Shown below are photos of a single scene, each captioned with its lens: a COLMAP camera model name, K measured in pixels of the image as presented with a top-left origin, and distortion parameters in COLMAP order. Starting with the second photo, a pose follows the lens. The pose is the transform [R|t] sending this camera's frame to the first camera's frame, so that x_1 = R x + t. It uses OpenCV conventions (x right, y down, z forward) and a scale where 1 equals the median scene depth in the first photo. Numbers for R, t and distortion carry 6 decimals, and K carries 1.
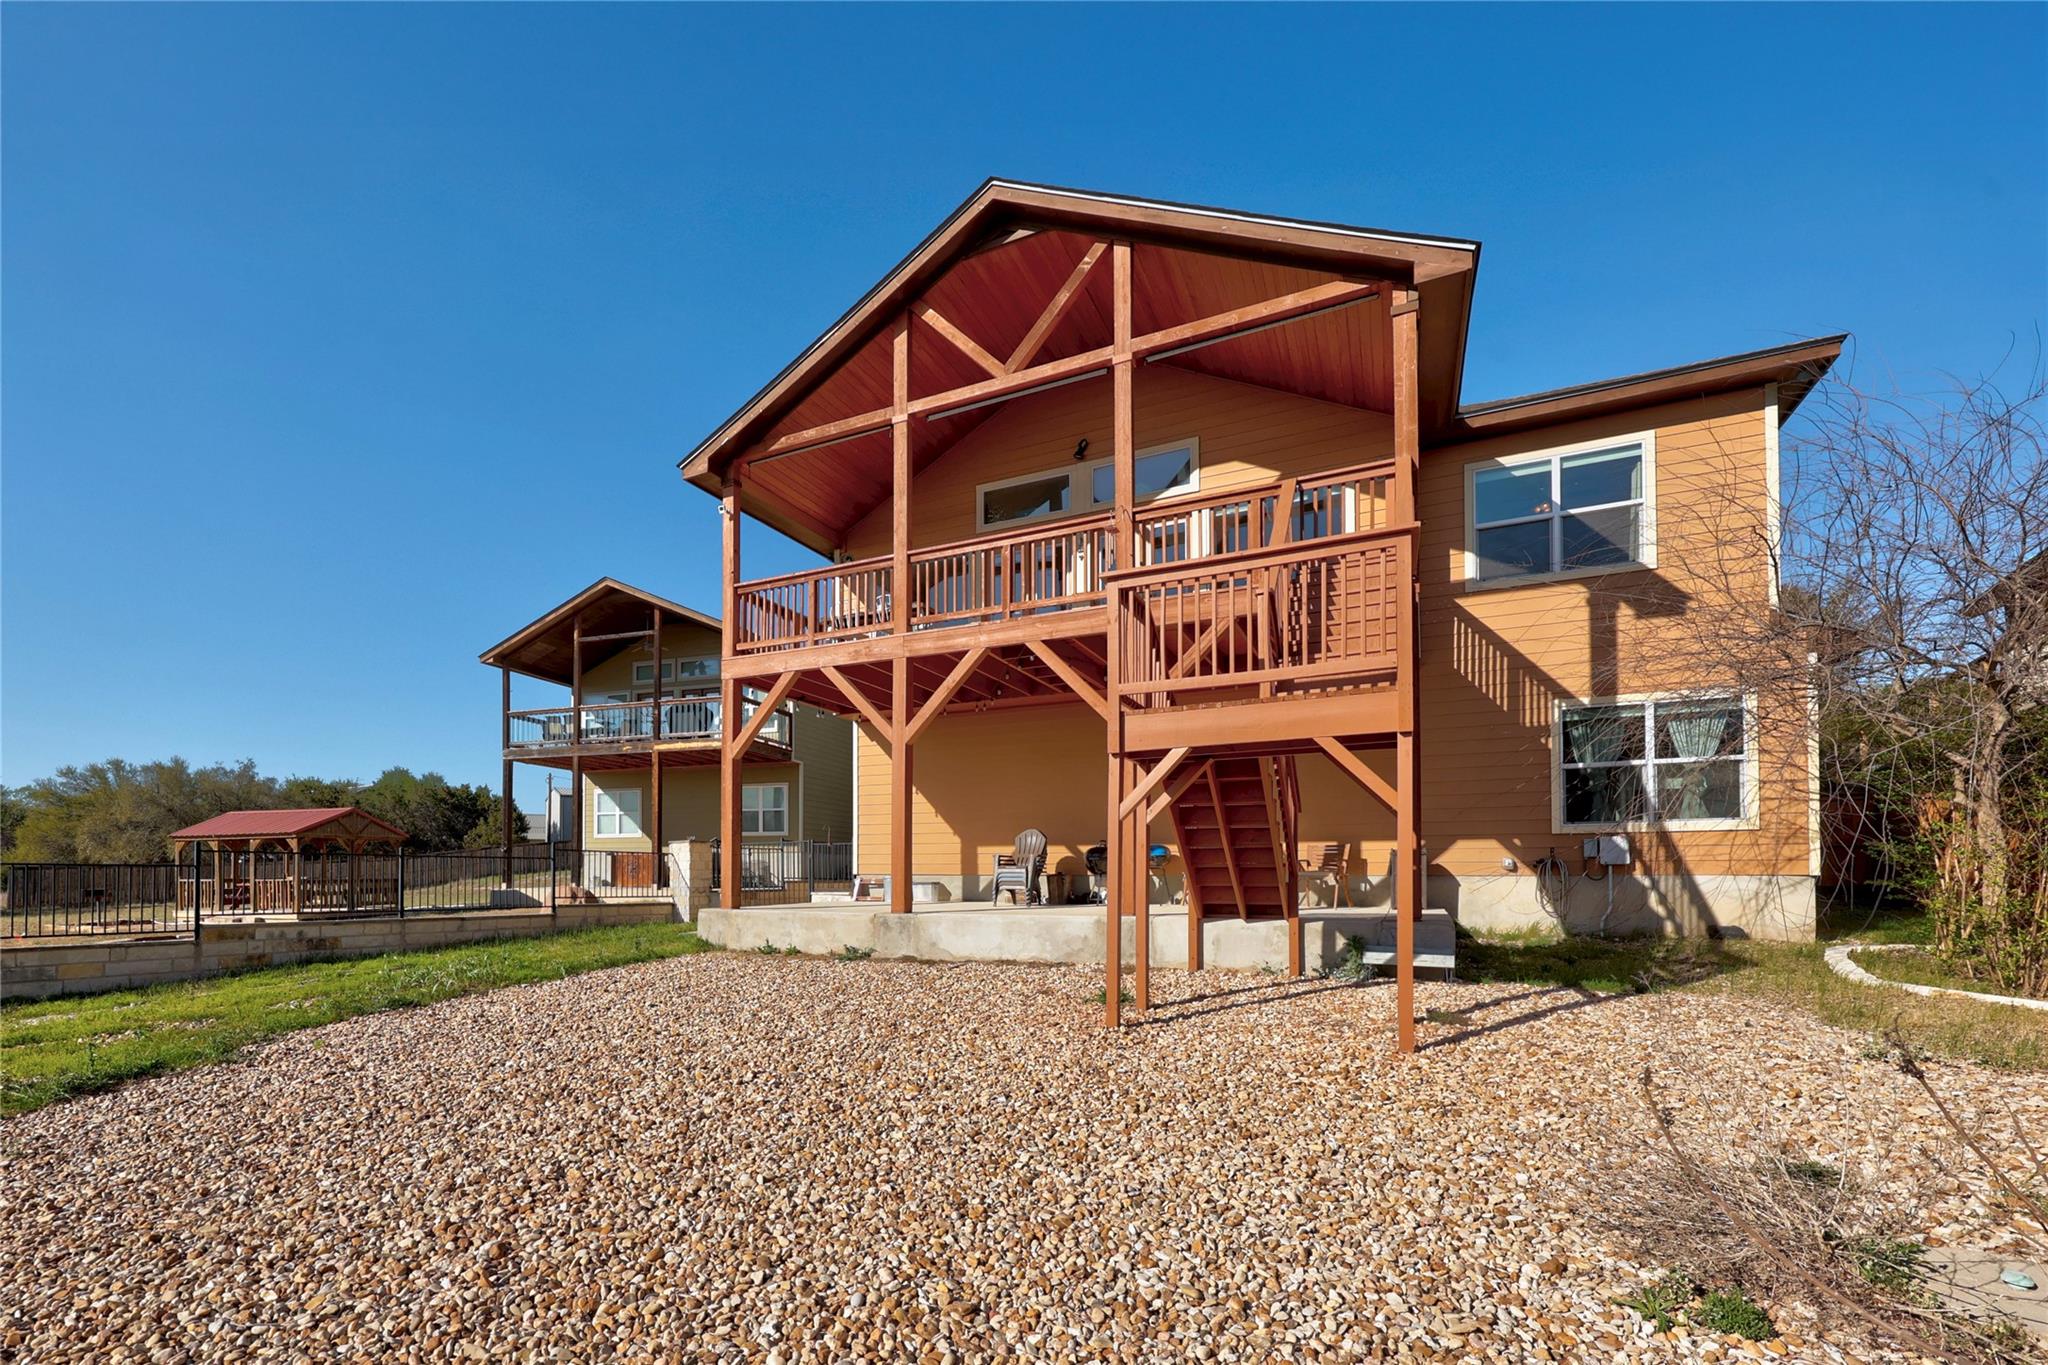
lens RADIAL K [[794.7, 0, 1020.8], [0, 794.7, 864.1], [0, 0, 1]] dist [-0.000194, -0.000339]
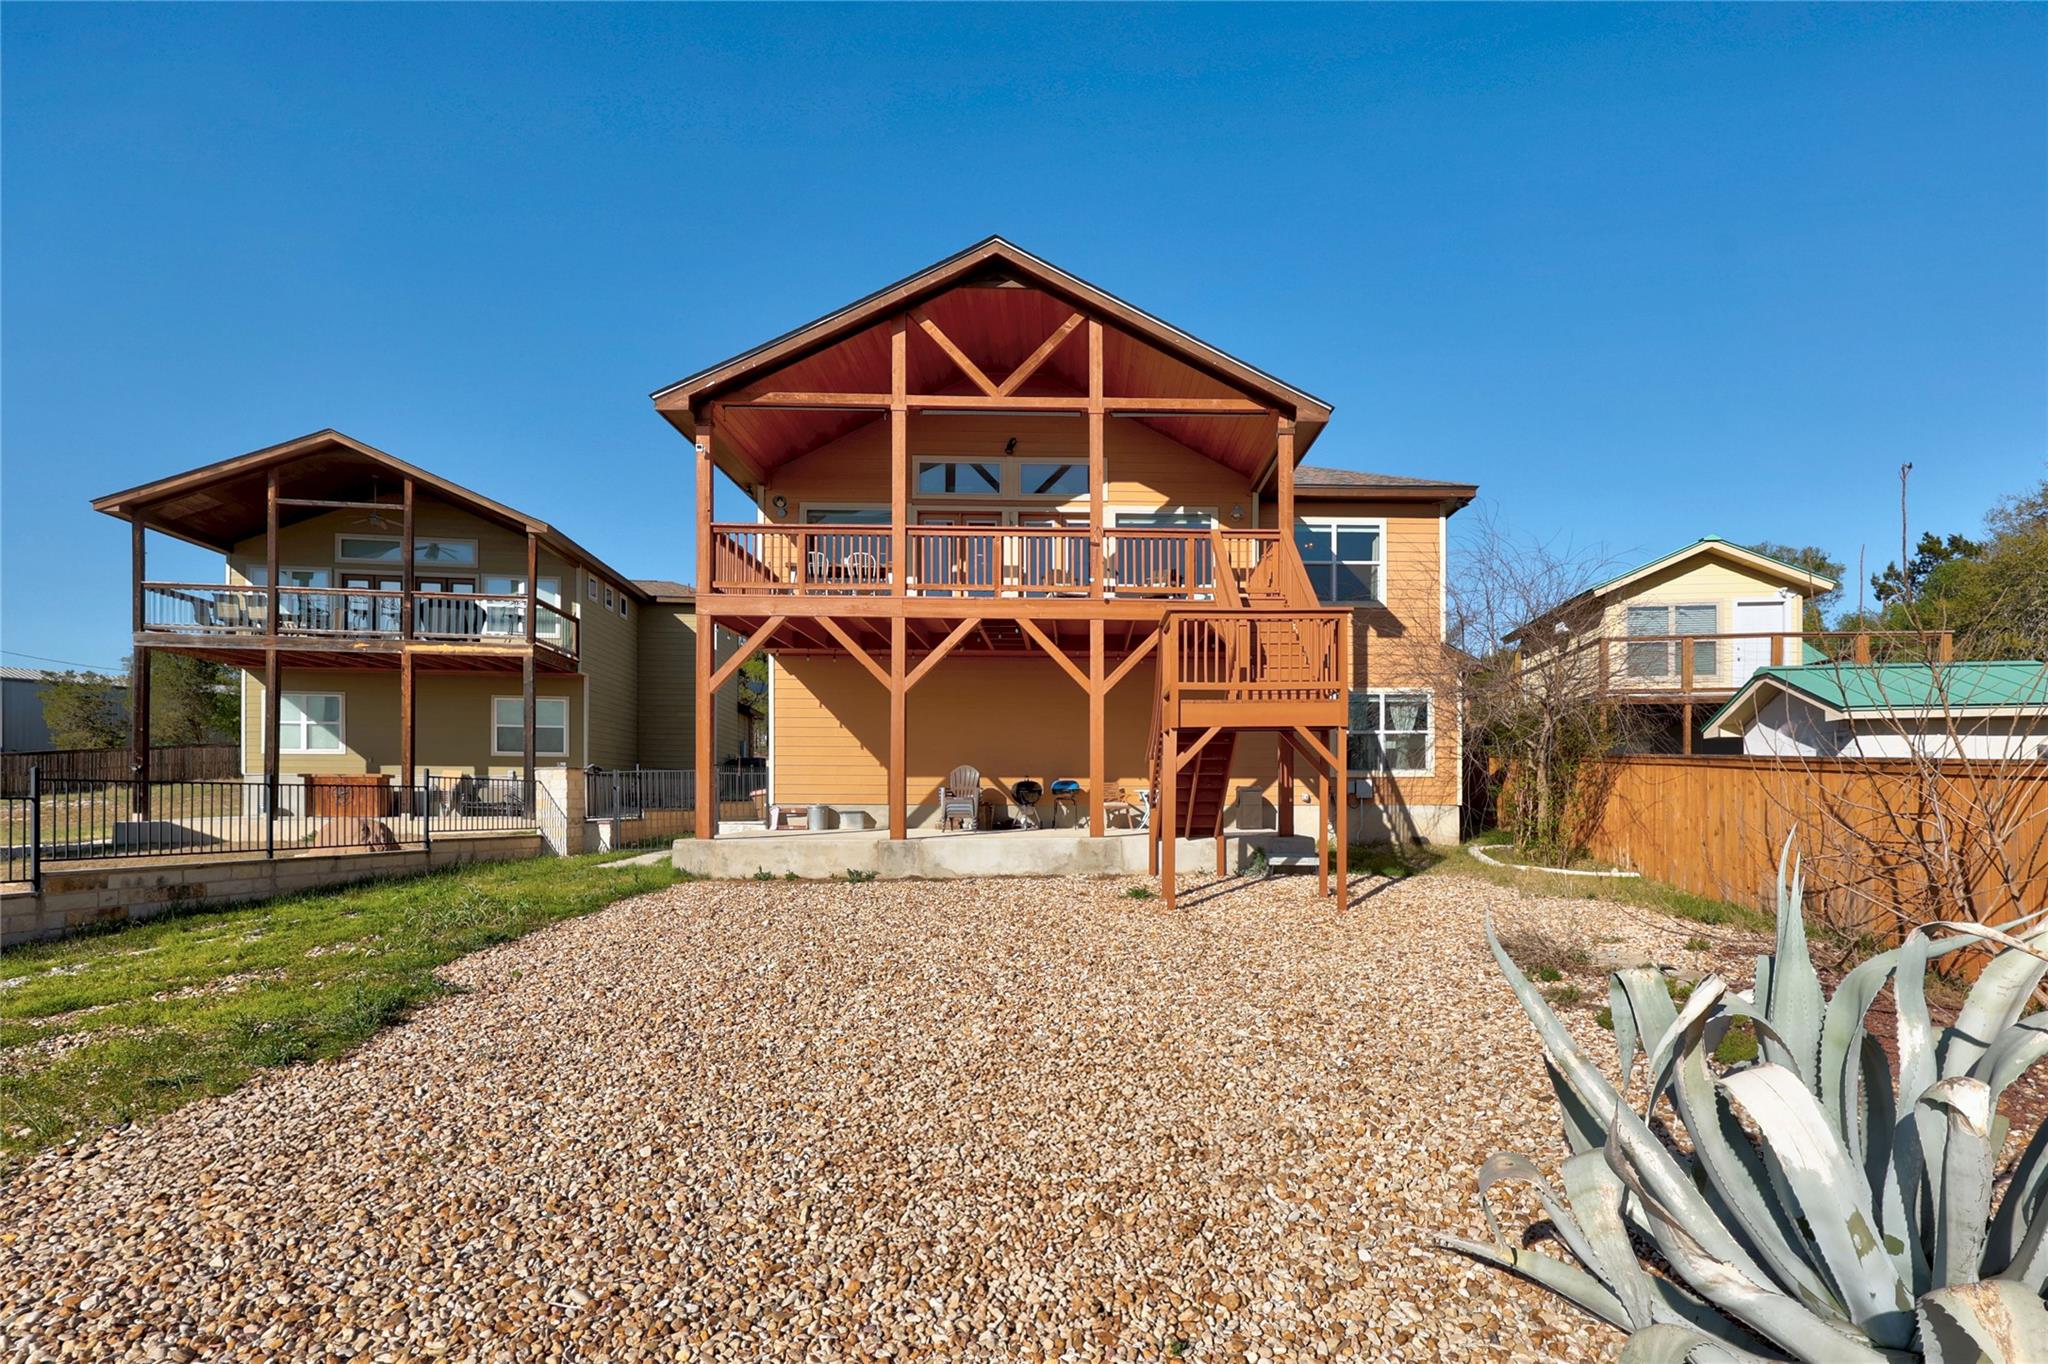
lens RADIAL K [[824.7, 0, 1104.0], [0, 824.7, 796.8], [0, 0, 1]] dist [0.001094, -0.000113]
pose [[0.893827, 0.001452, 0.448409, -0.423734], [-0.007225, 0.999912, 0.011162, -0.015715], [-0.448353, -0.013217, 0.893759, -0.203676]]
